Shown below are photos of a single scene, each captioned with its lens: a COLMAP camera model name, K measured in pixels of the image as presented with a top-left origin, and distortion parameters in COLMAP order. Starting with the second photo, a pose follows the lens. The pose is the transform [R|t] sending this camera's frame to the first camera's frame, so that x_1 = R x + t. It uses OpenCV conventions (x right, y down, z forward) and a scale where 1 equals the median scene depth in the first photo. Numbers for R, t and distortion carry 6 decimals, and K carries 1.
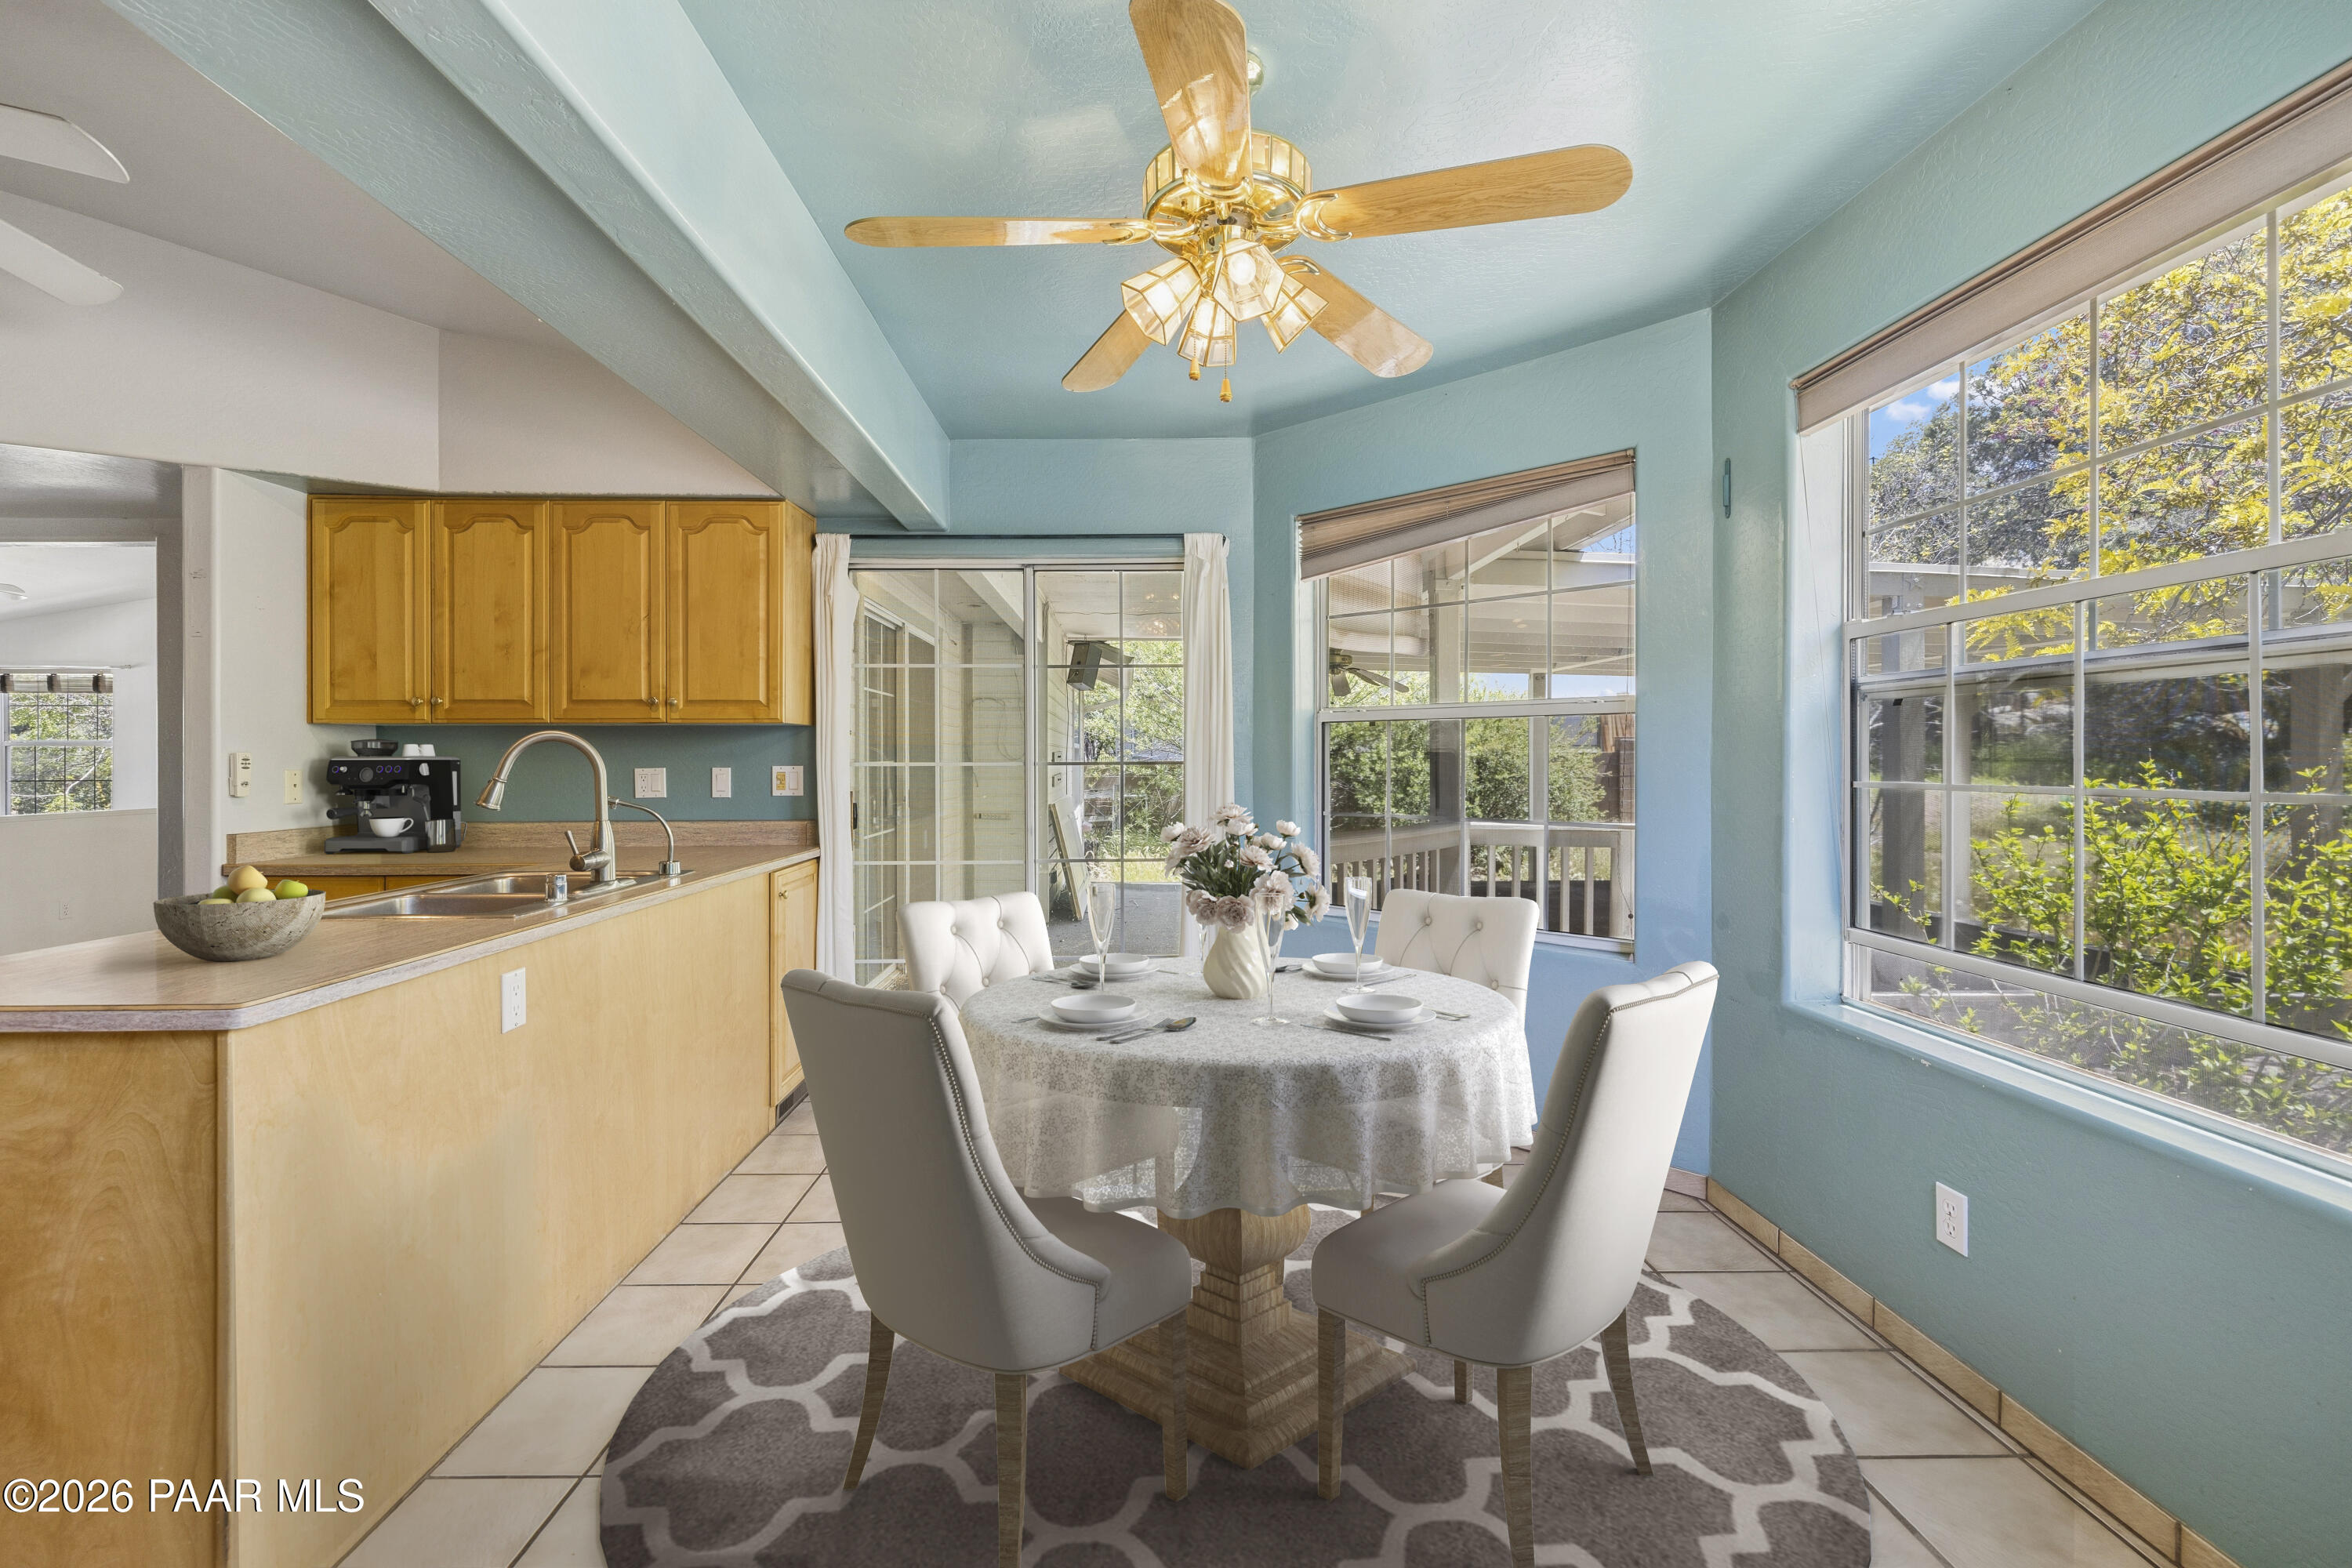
lens RADIAL K [[996.6, 0, 1162.7], [0, 996.6, 767.3], [0, 0, 1]] dist [0.000536, 0.001458]
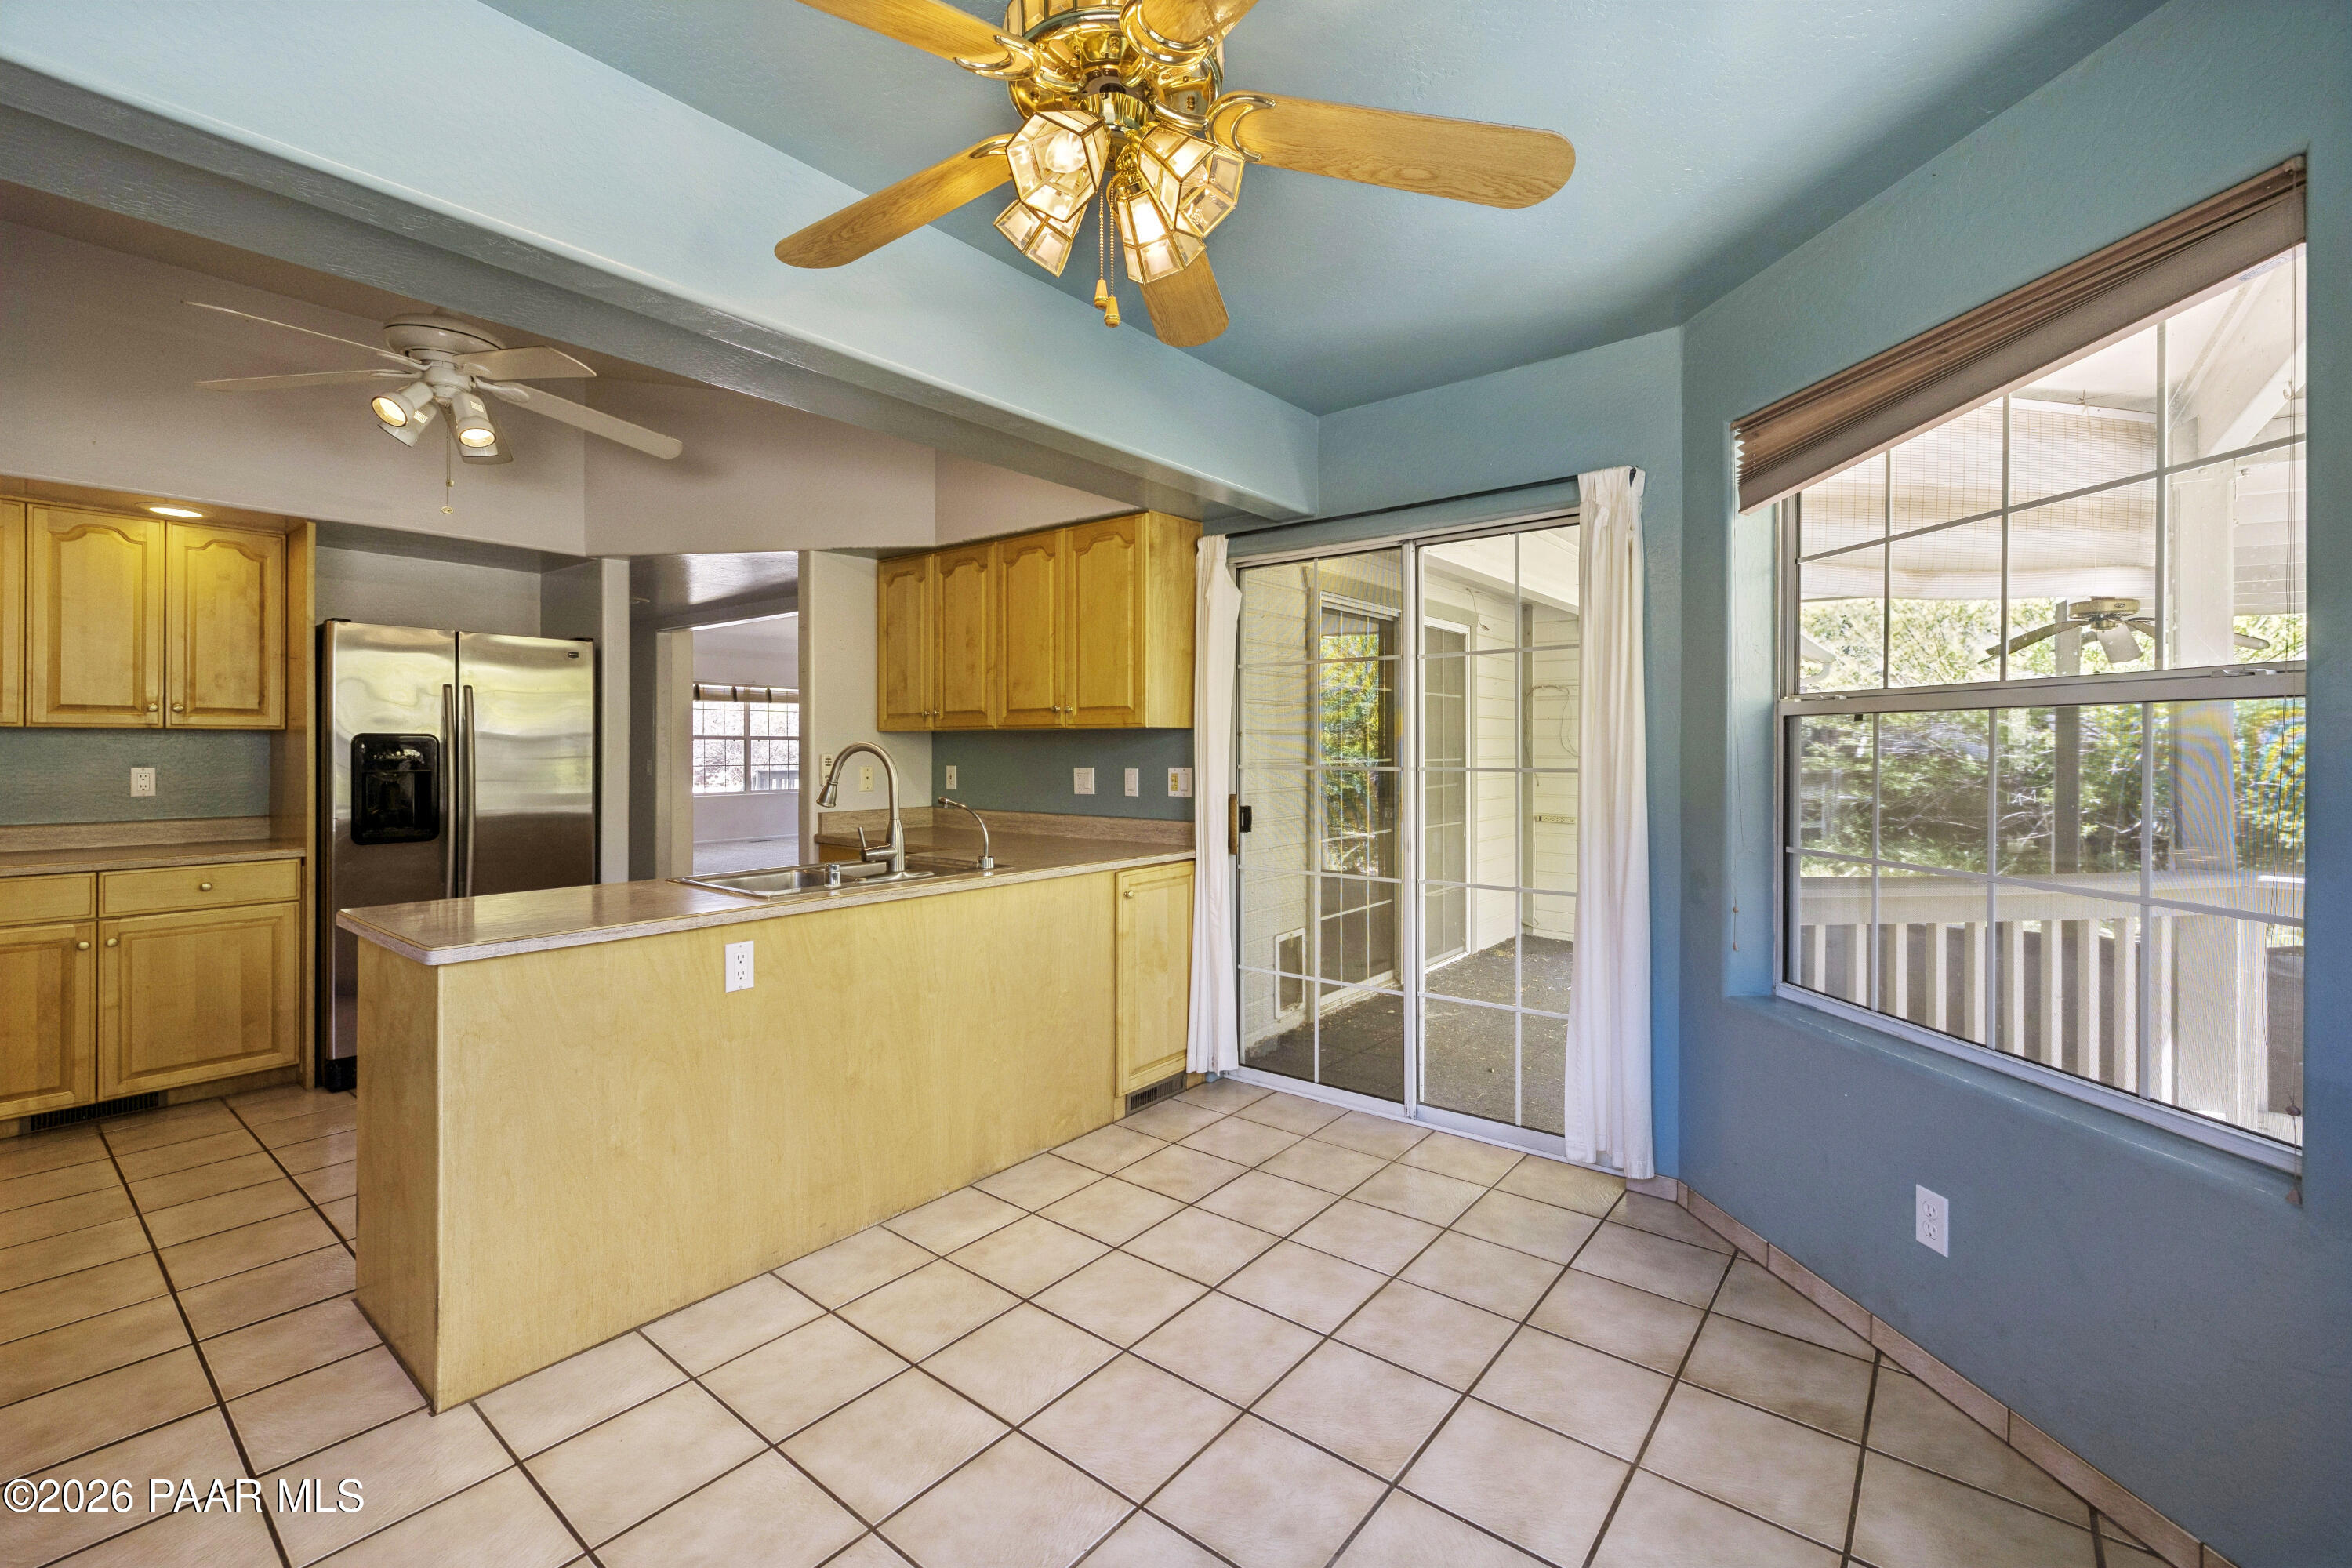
lens RADIAL K [[996.6, 0, 1171.4], [0, 996.6, 753.0], [0, 0, 1]] dist [0.000536, 0.001458]
pose [[0.769571, 0.004566, -0.638545, 0.295166], [-0.006454, 0.999979, -0.000627, -0.017008], [0.638529, 0.004604, 0.769584, 0.219787]]
